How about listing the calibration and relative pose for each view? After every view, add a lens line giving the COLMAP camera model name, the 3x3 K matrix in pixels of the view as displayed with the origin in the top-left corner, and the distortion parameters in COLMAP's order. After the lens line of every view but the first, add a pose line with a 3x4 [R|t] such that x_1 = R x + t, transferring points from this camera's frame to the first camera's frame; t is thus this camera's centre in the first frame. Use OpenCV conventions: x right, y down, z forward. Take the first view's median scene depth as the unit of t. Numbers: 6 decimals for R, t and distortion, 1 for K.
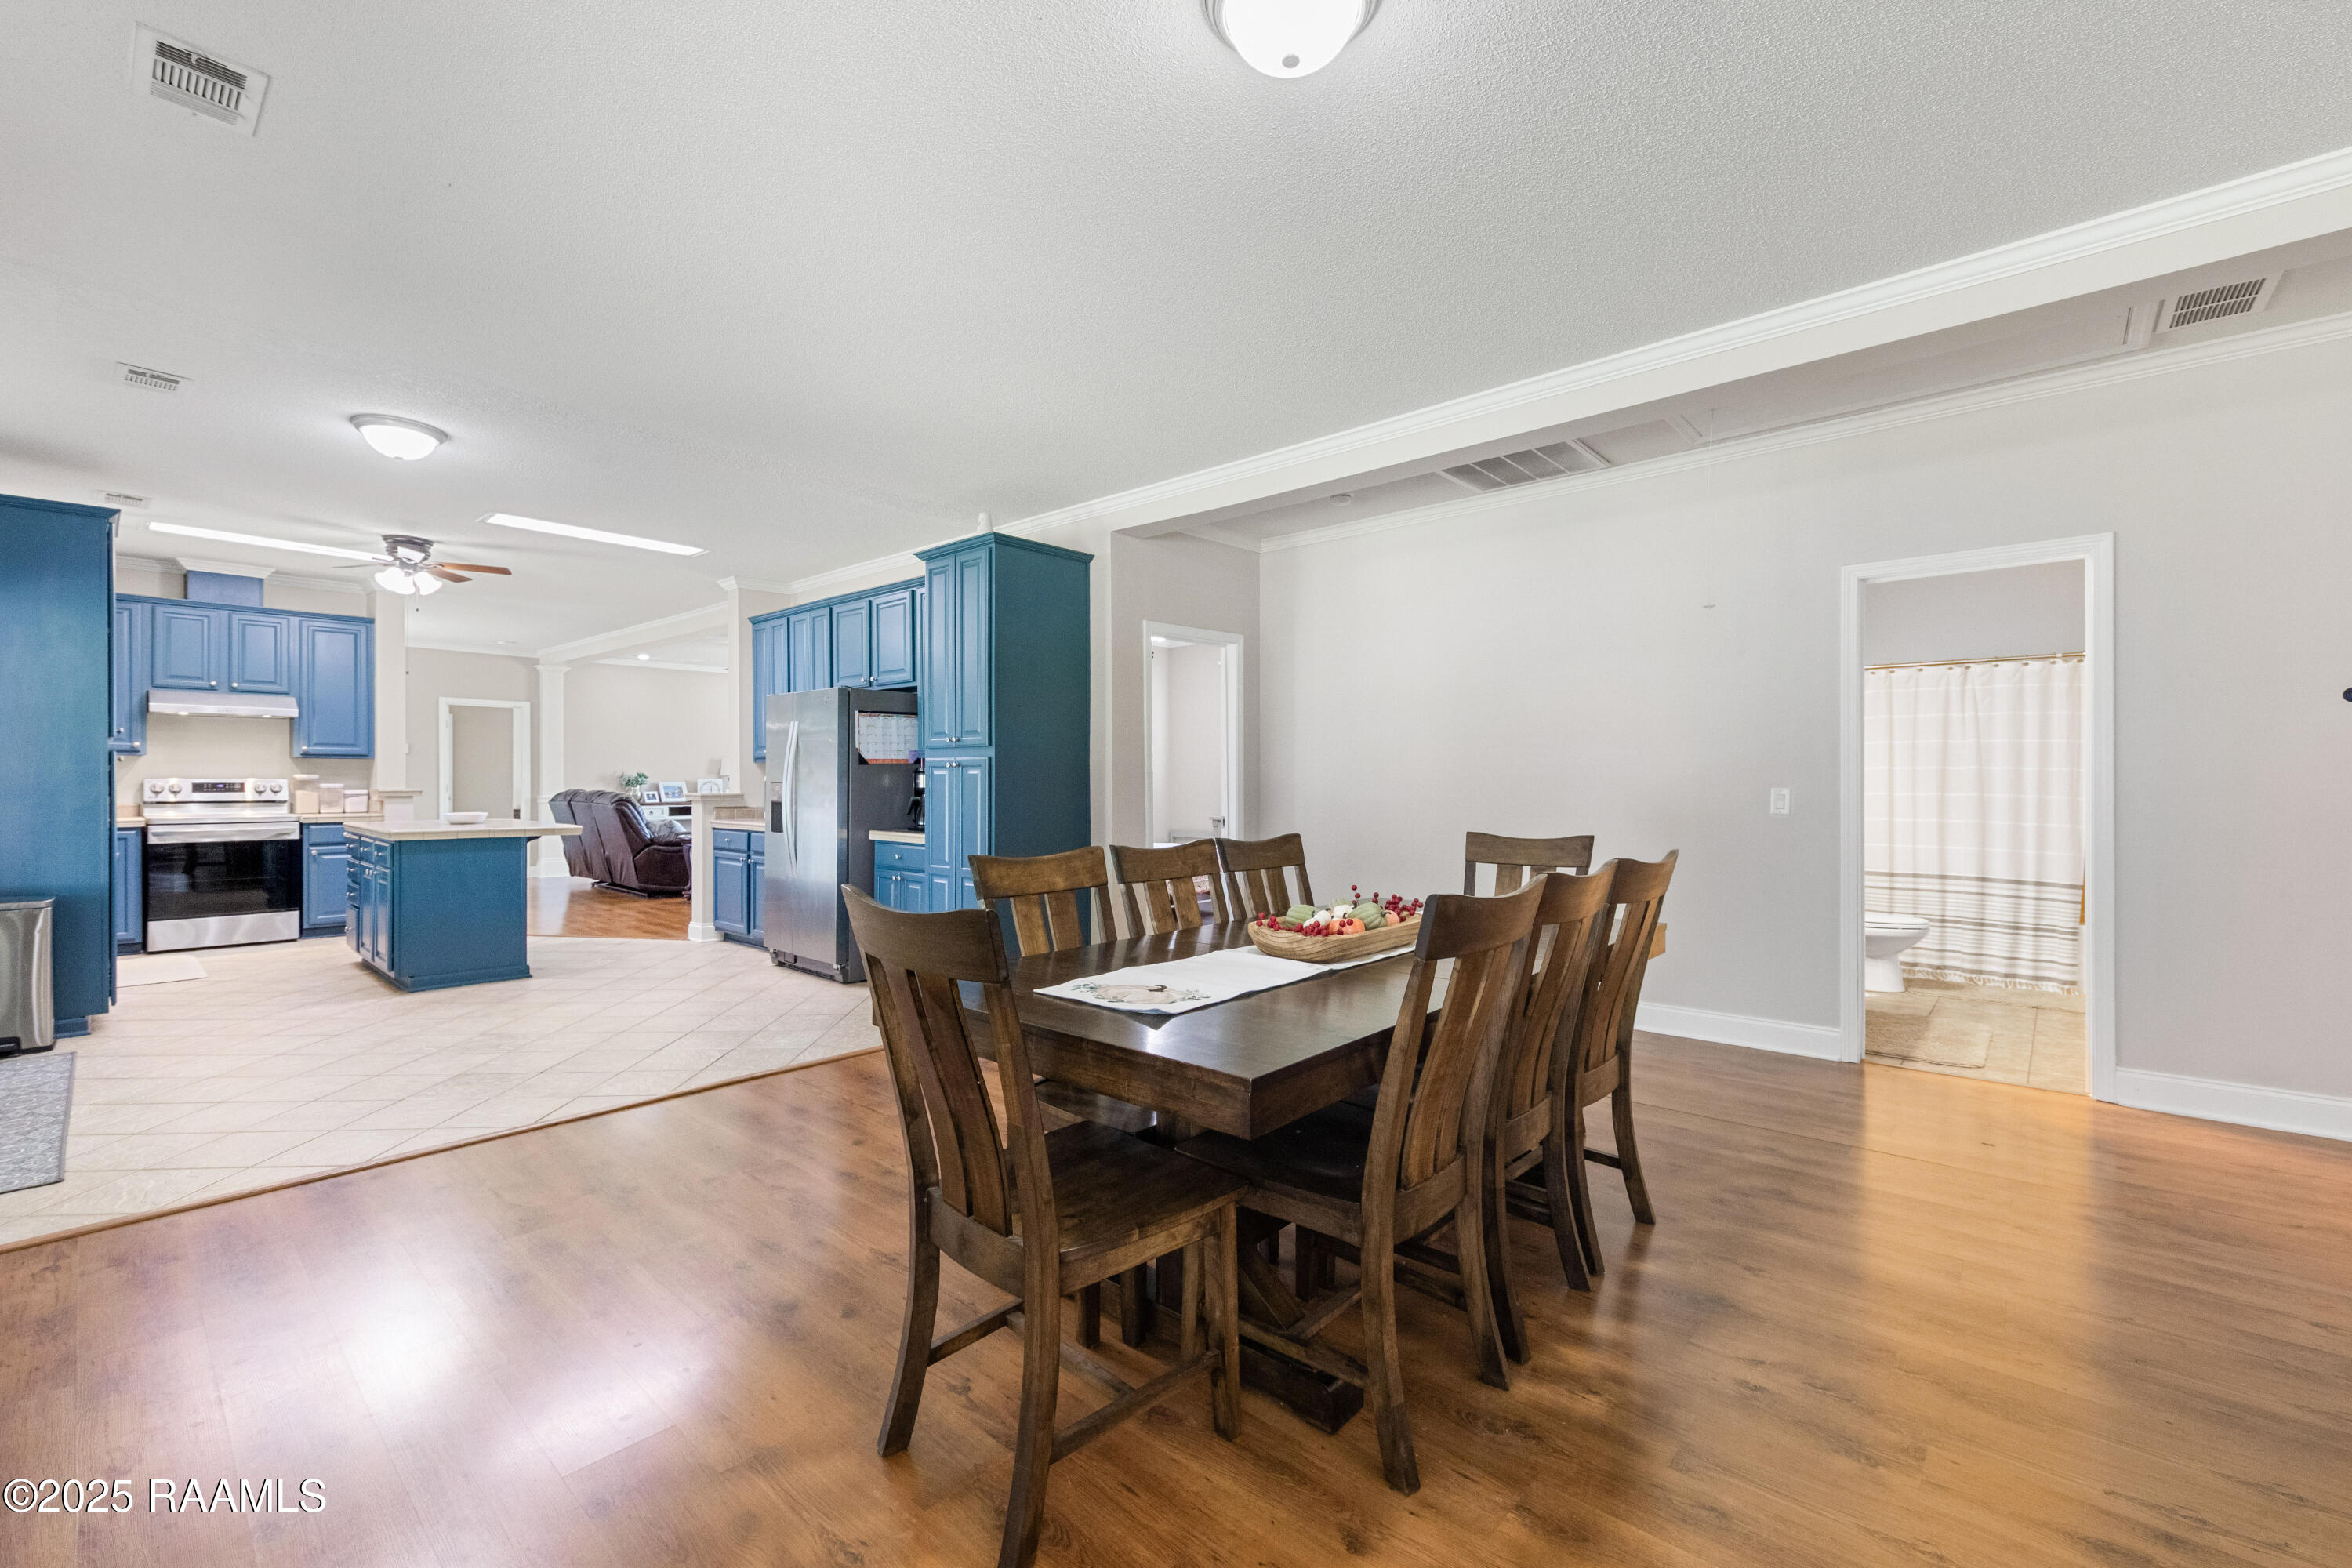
lens RADIAL K [[967.9, 0, 1163.9], [0, 967.9, 788.0], [0, 0, 1]] dist [0.002884, -0.001101]
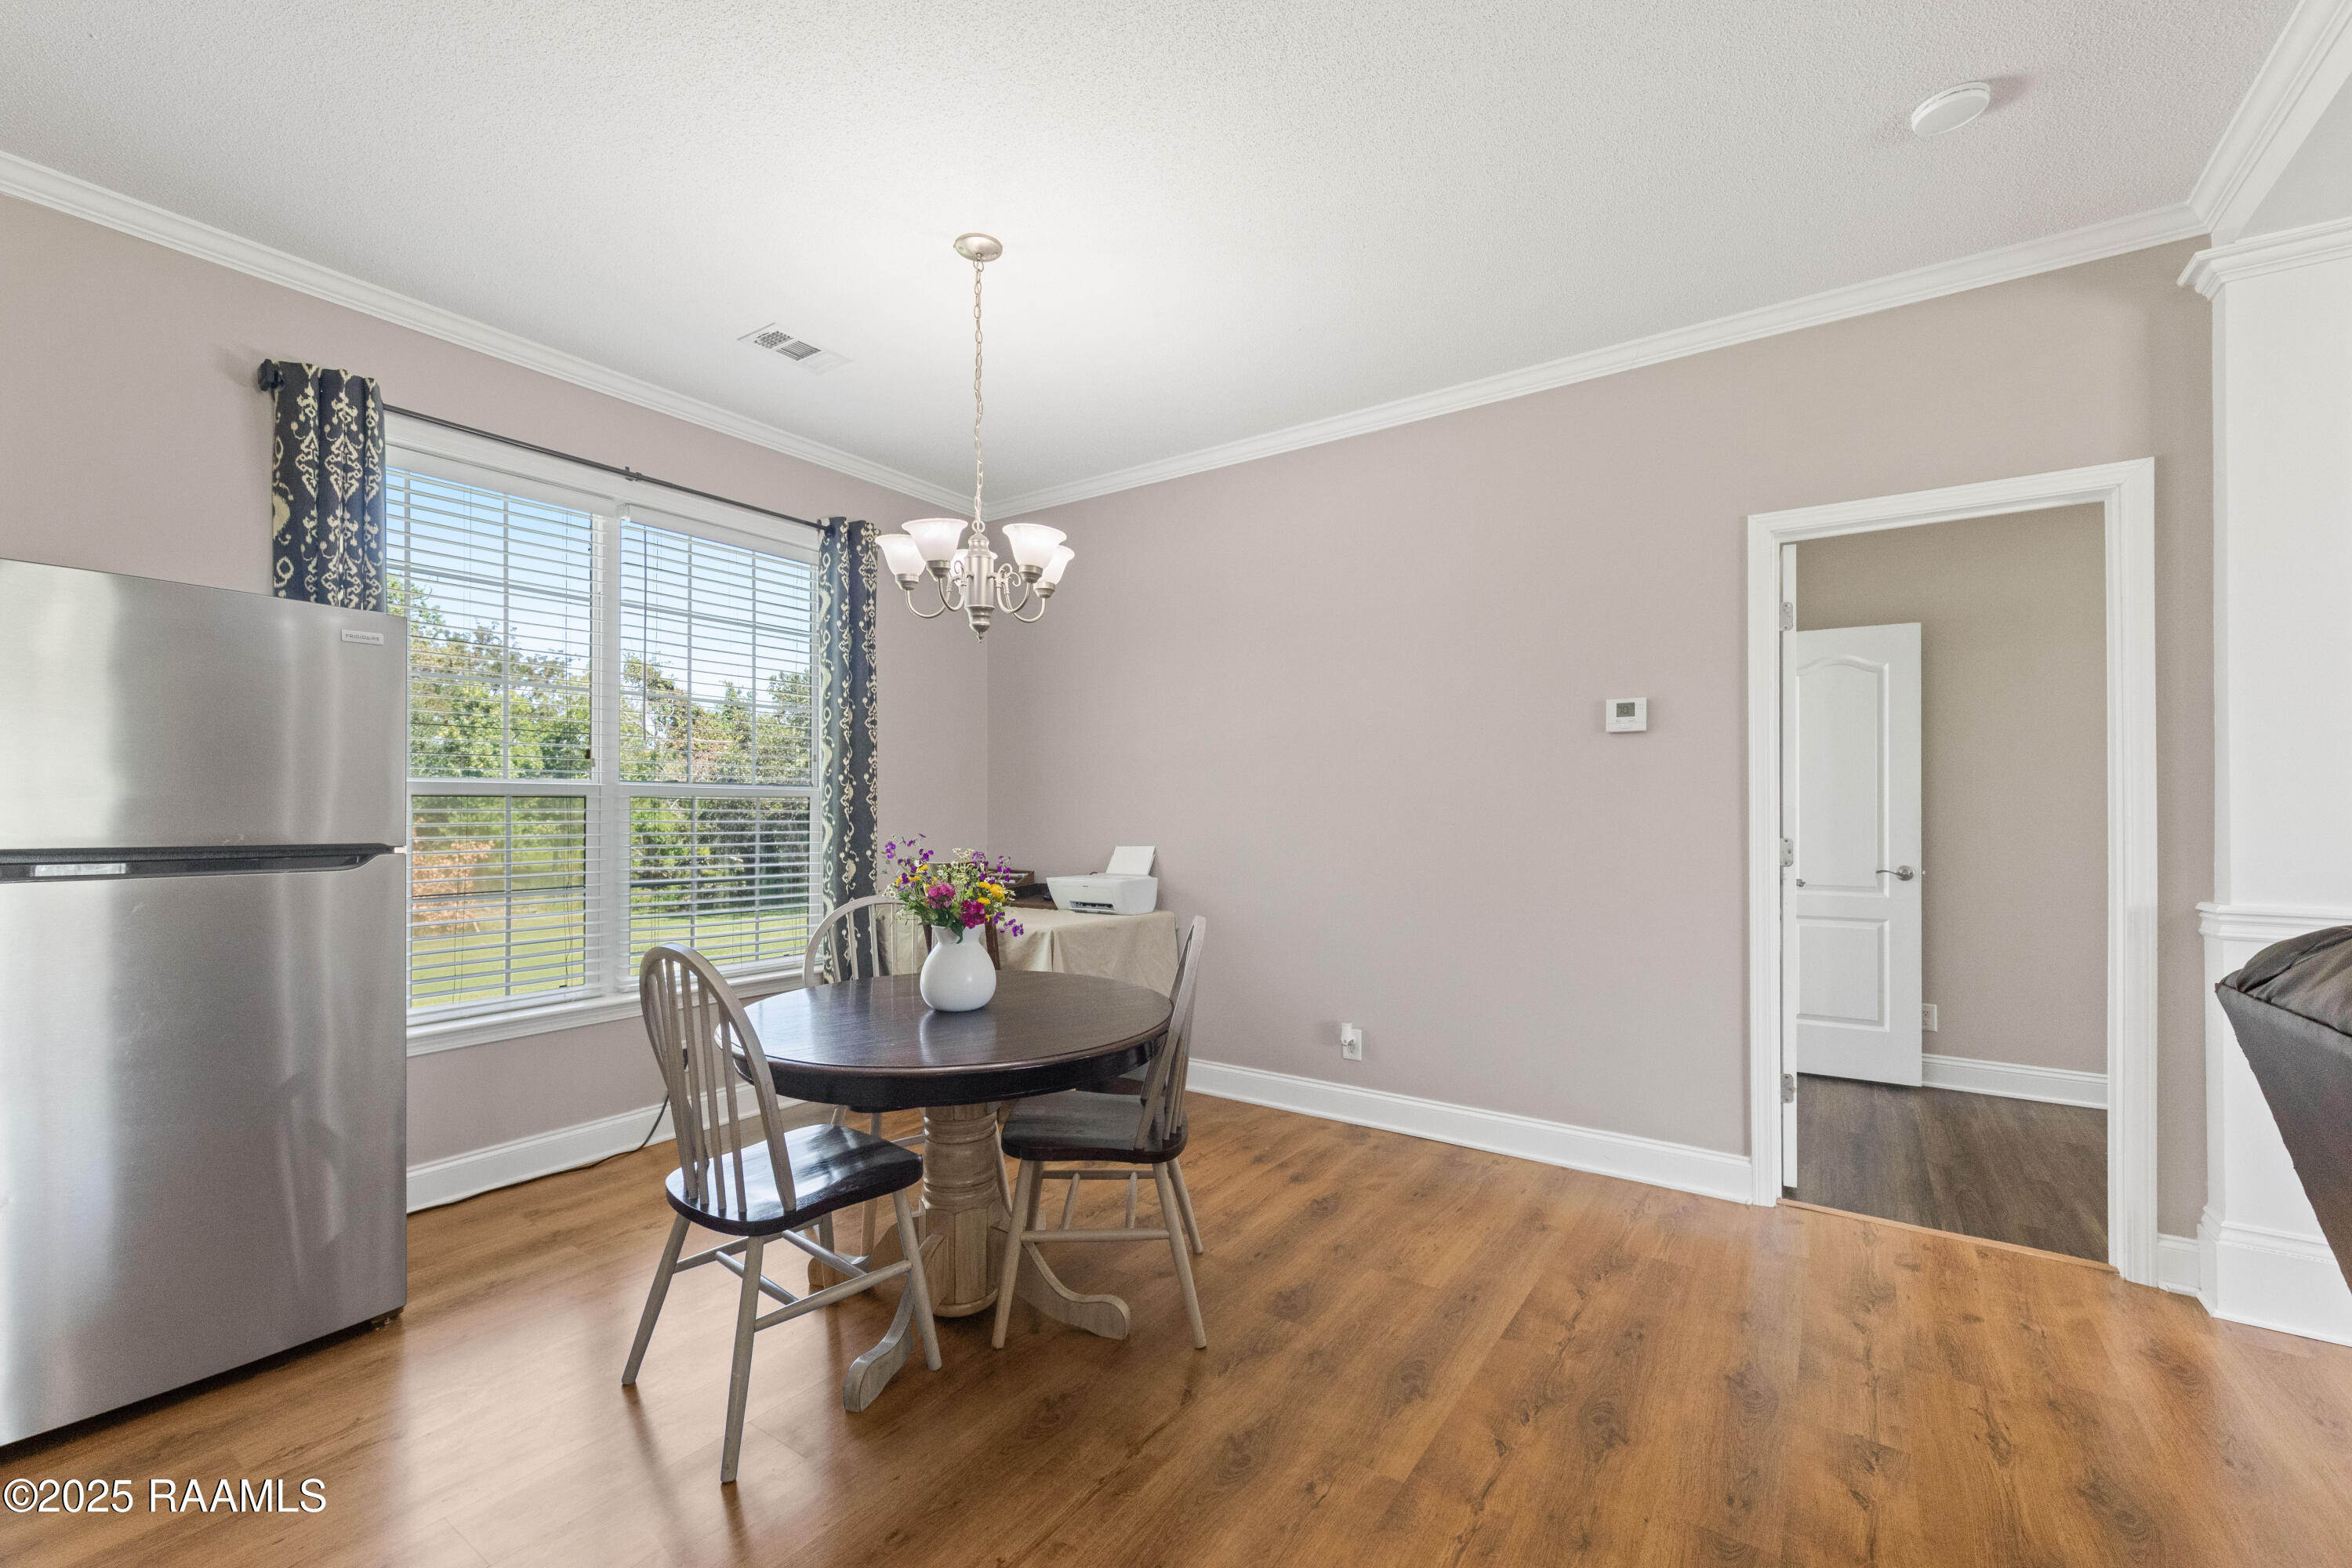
lens RADIAL K [[967.9, 0, 1162.7], [0, 967.9, 804.3], [0, 0, 1]] dist [0.002884, -0.001101]
pose [[0.111211, -0.009751, -0.993749, -0.782083], [-0.008362, 0.999907, -0.010747, -0.014001], [0.993762, 0.009505, 0.111119, 1.272707]]
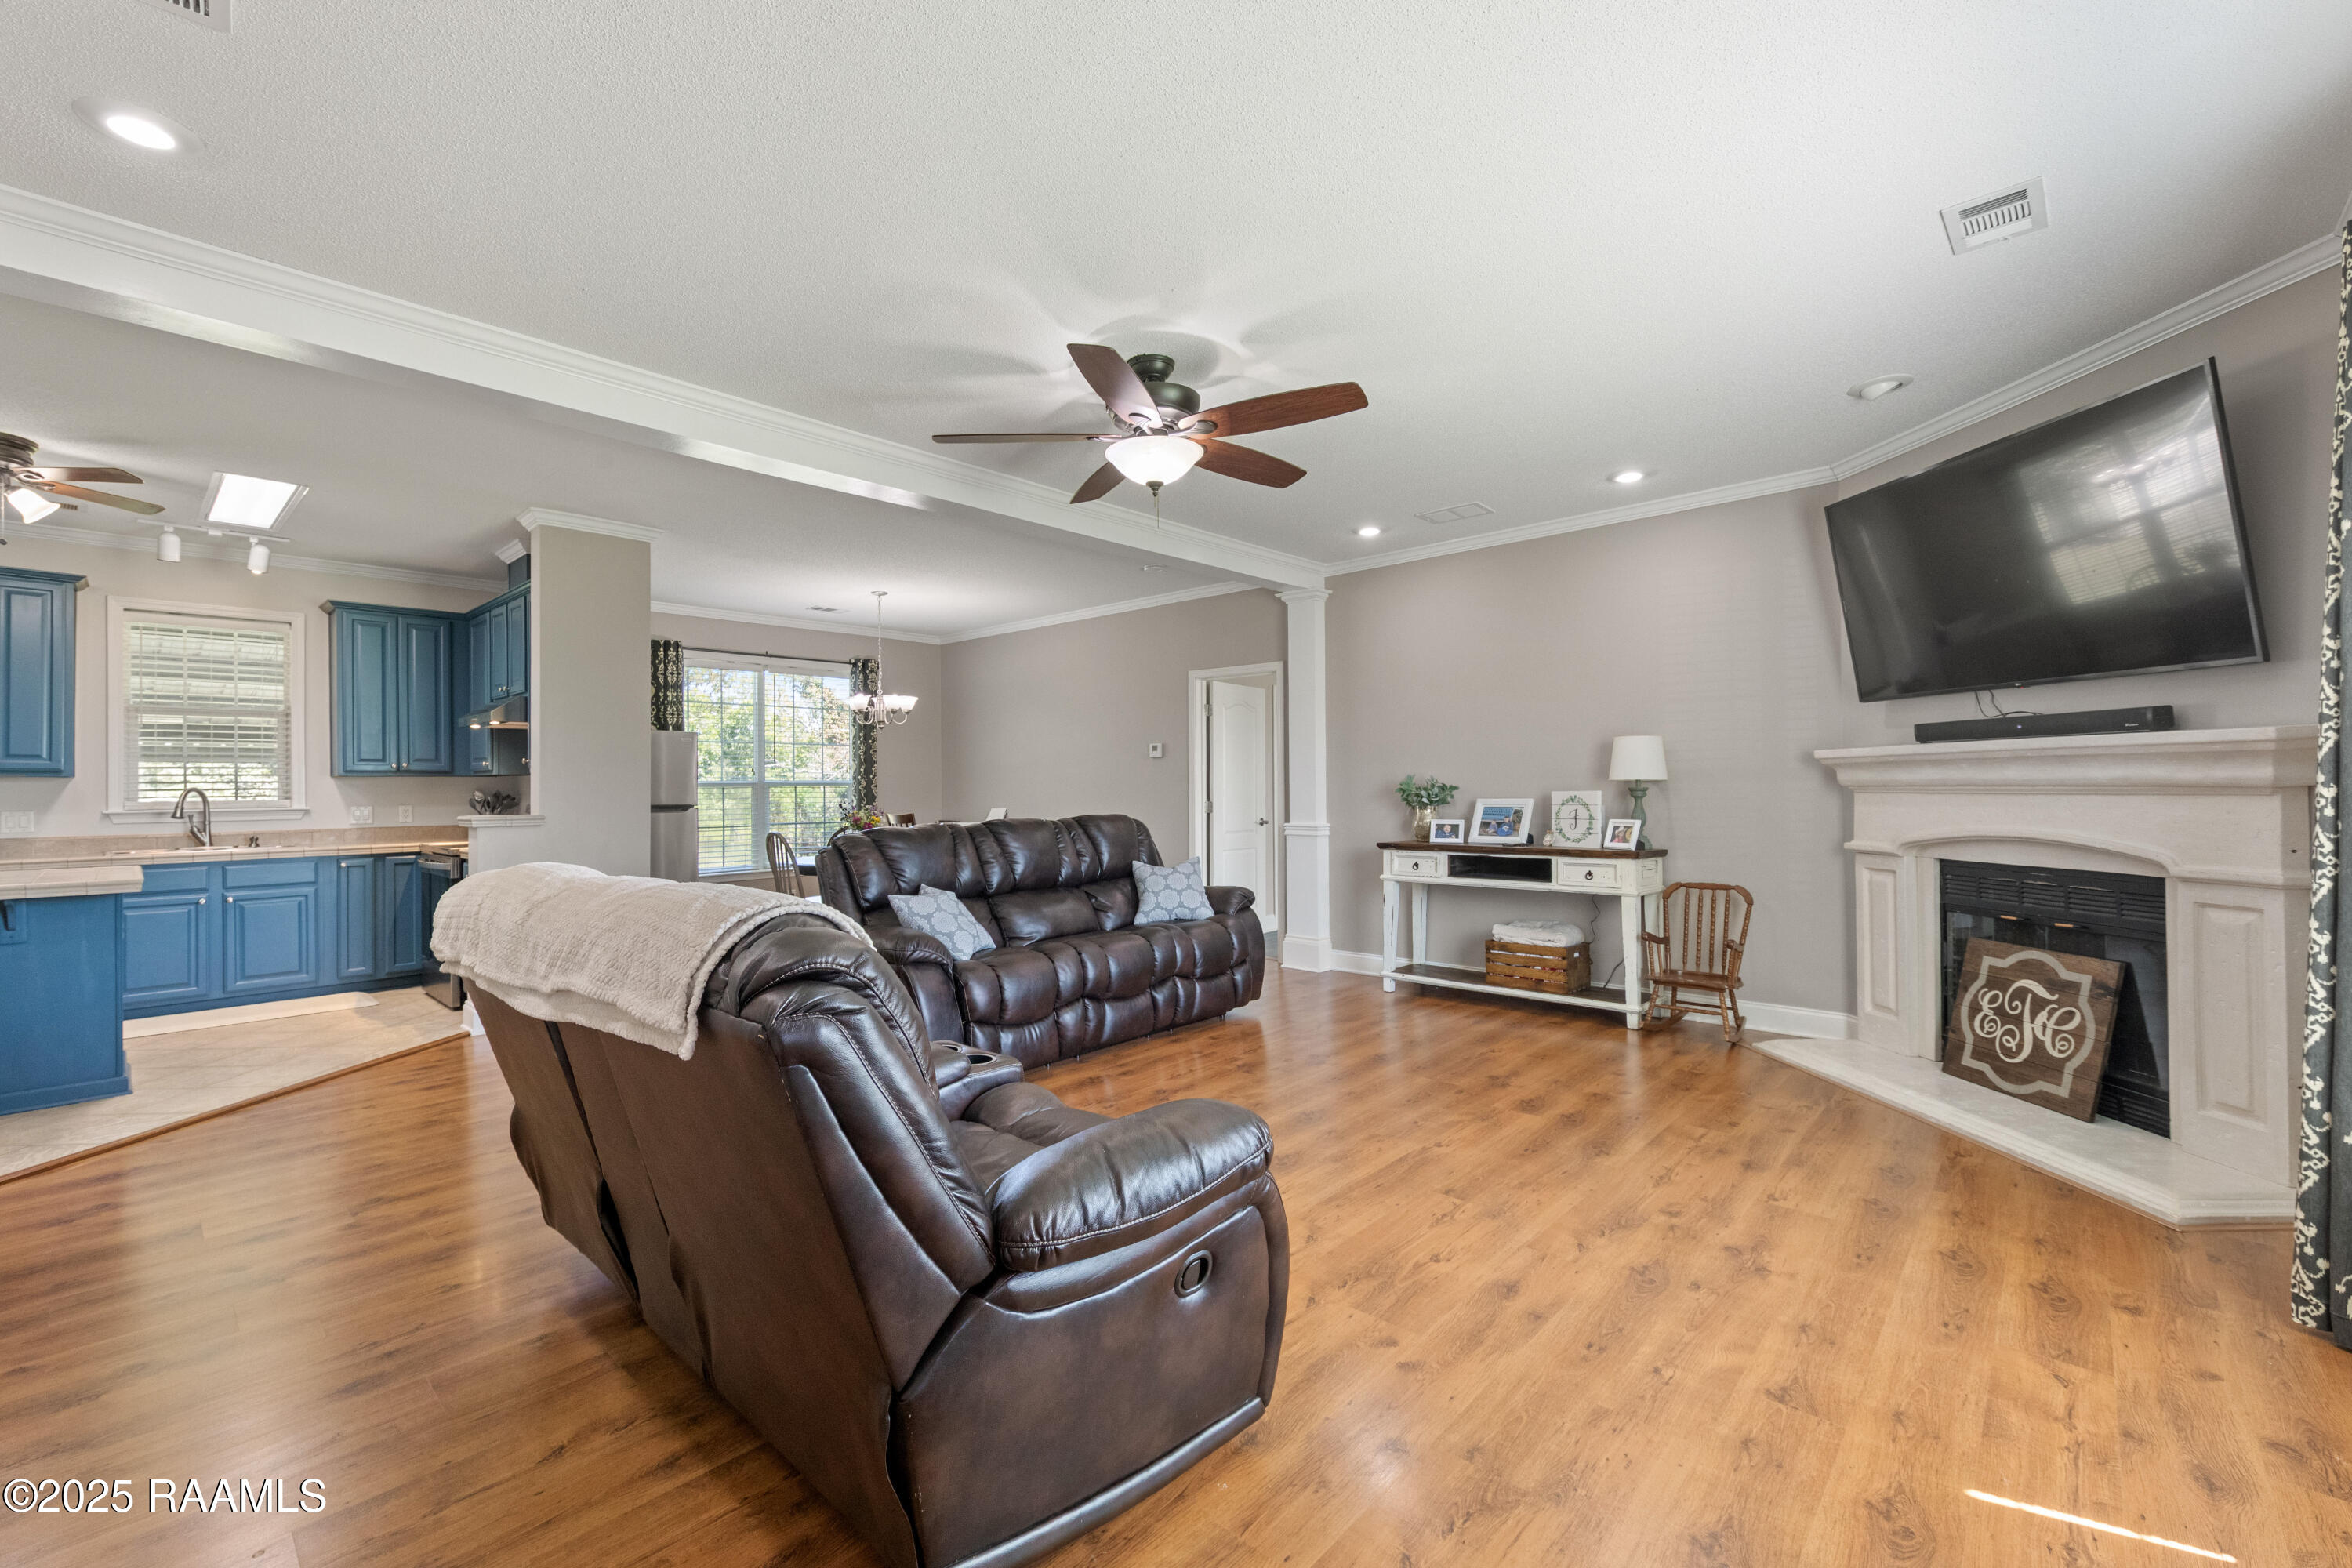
lens RADIAL K [[967.9, 0, 1153.4], [0, 967.9, 781.4], [0, 0, 1]] dist [0.002884, -0.001101]
pose [[-0.022569, -0.008868, -0.999706, -0.125296], [-0.001292, 0.999960, -0.008842, -0.018630], [0.999744, 0.001092, -0.022579, 1.561400]]
